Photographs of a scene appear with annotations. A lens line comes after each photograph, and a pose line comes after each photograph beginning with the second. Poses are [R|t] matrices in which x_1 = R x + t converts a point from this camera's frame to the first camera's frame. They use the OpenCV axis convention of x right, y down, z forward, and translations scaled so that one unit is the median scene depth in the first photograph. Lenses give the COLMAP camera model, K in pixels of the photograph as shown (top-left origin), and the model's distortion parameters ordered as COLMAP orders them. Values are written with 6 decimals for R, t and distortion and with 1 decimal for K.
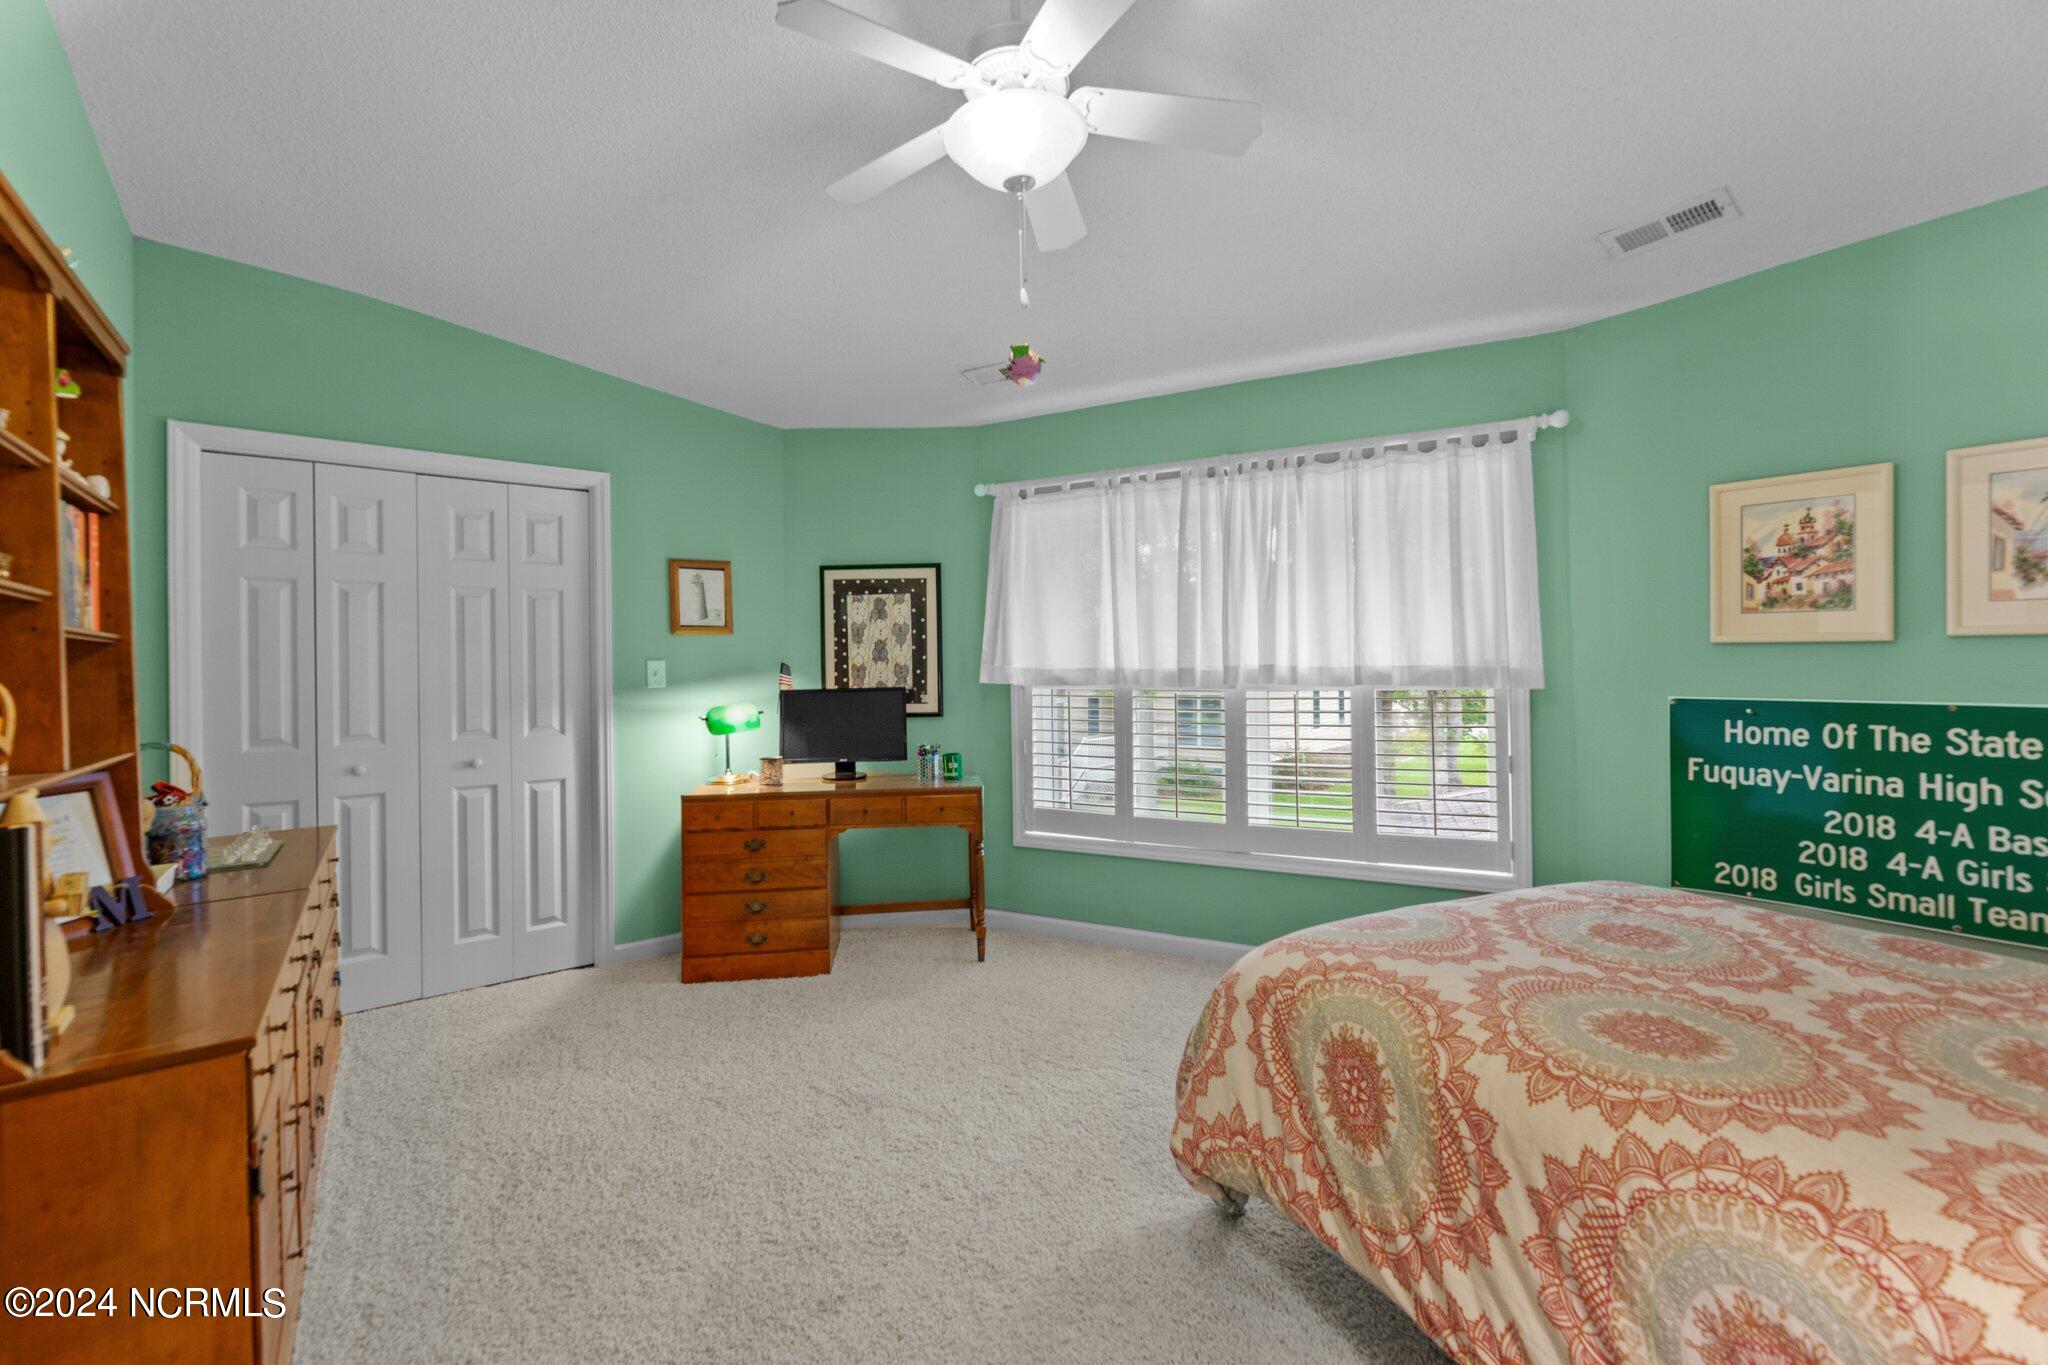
lens RADIAL K [[835.9, 0, 1025.9], [0, 835.9, 673.7], [0, 0, 1]] dist [-0.005577, 0.001358]
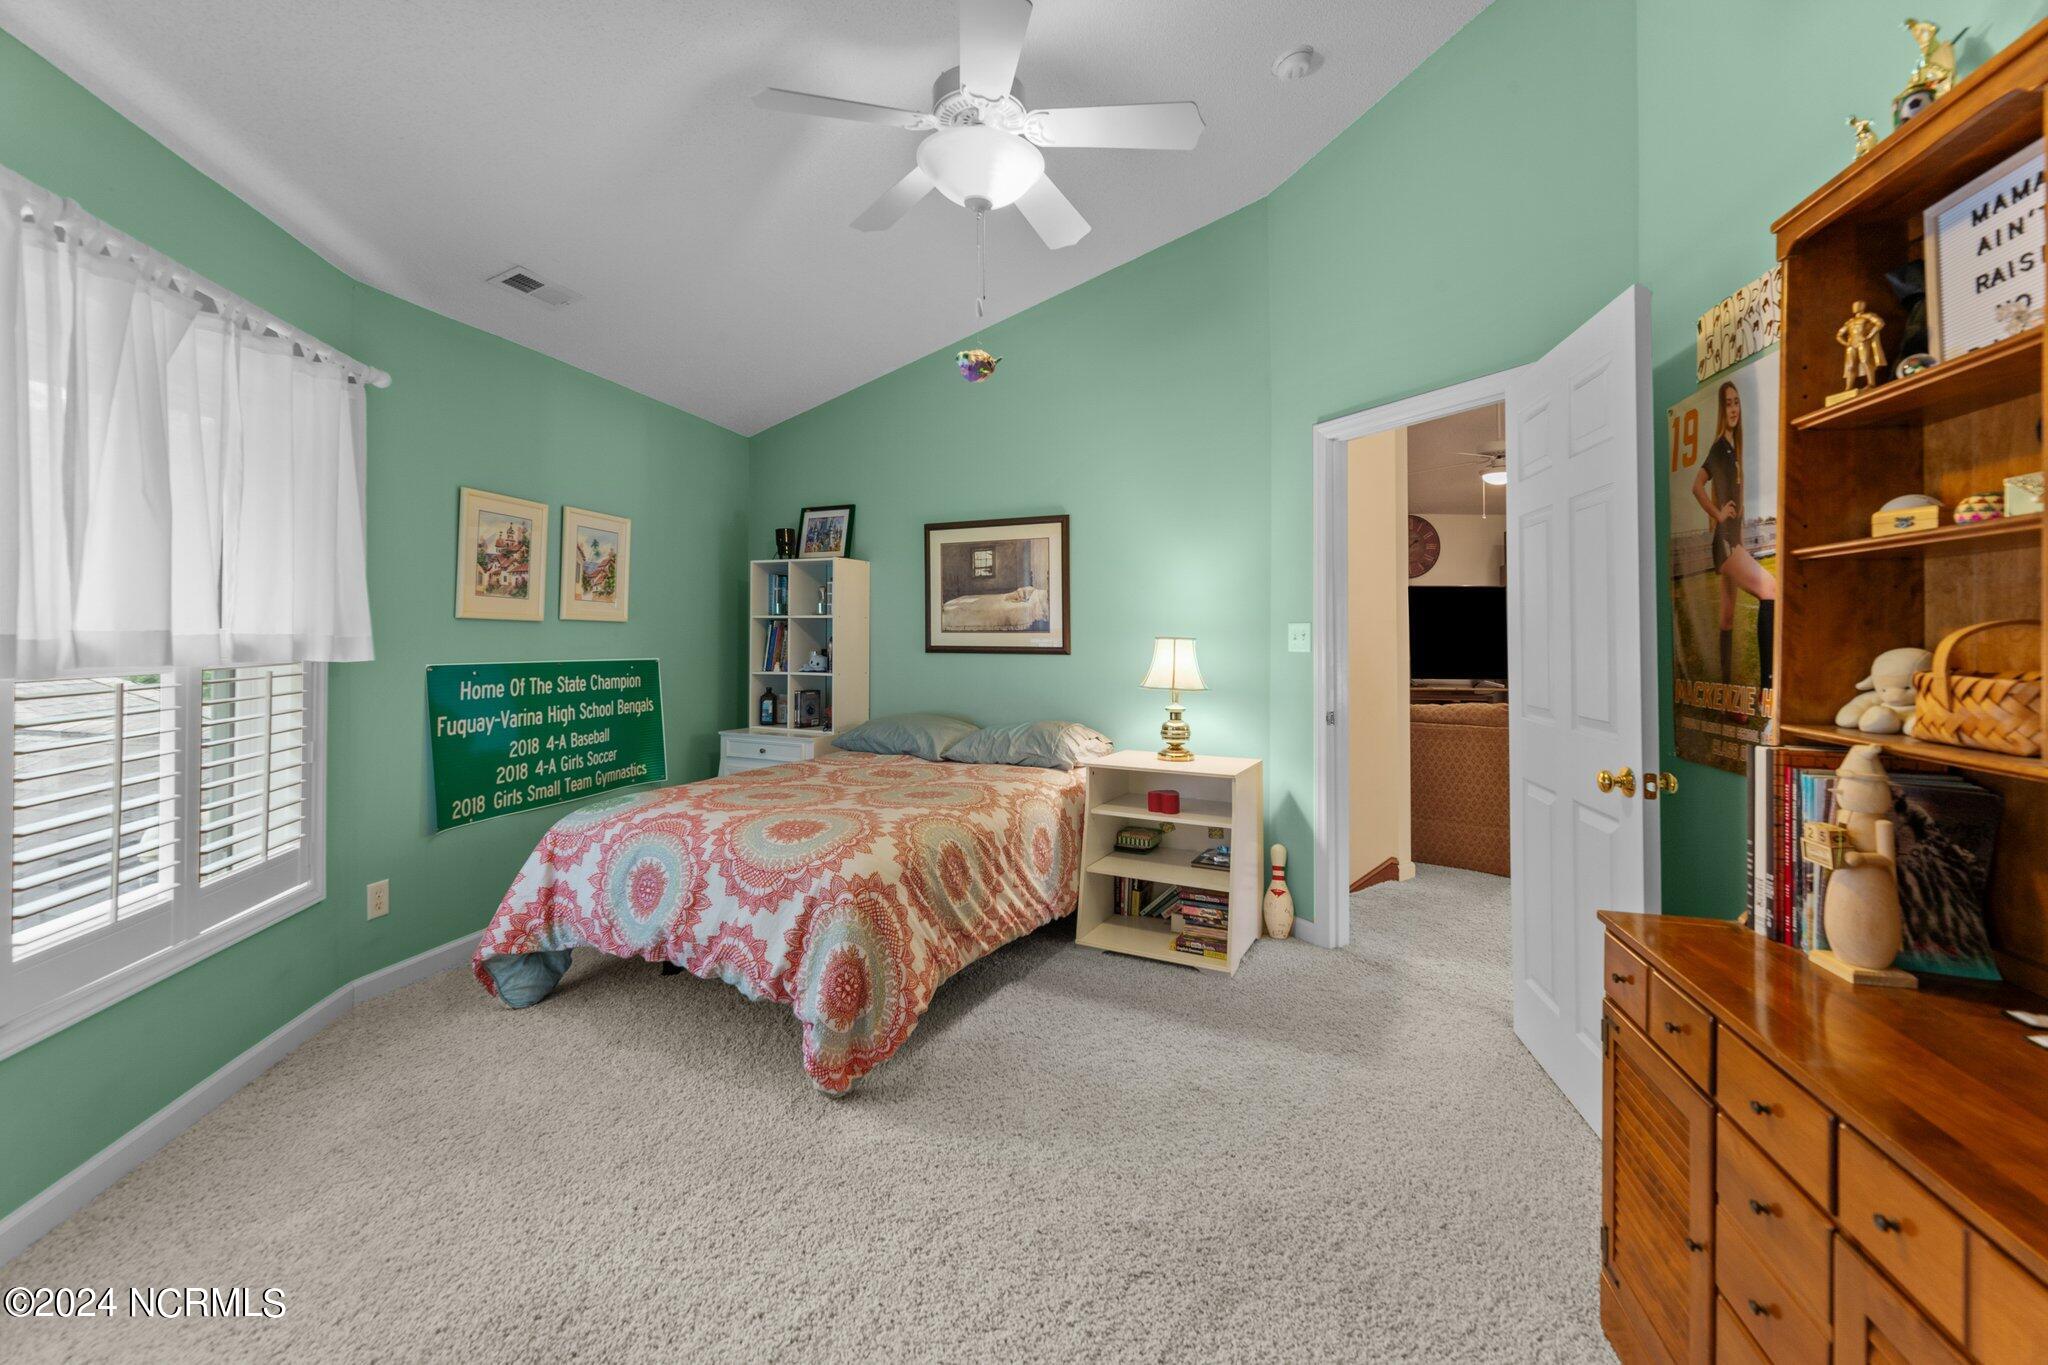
lens RADIAL K [[835.9, 0, 1047.2], [0, 835.9, 627.4], [0, 0, 1]] dist [-0.005577, 0.001358]
pose [[-0.624565, 0.017203, 0.780784, -0.692094], [0.012680, 0.999849, -0.011887, 0.001729], [-0.780870, 0.002476, -0.624688, 1.177458]]
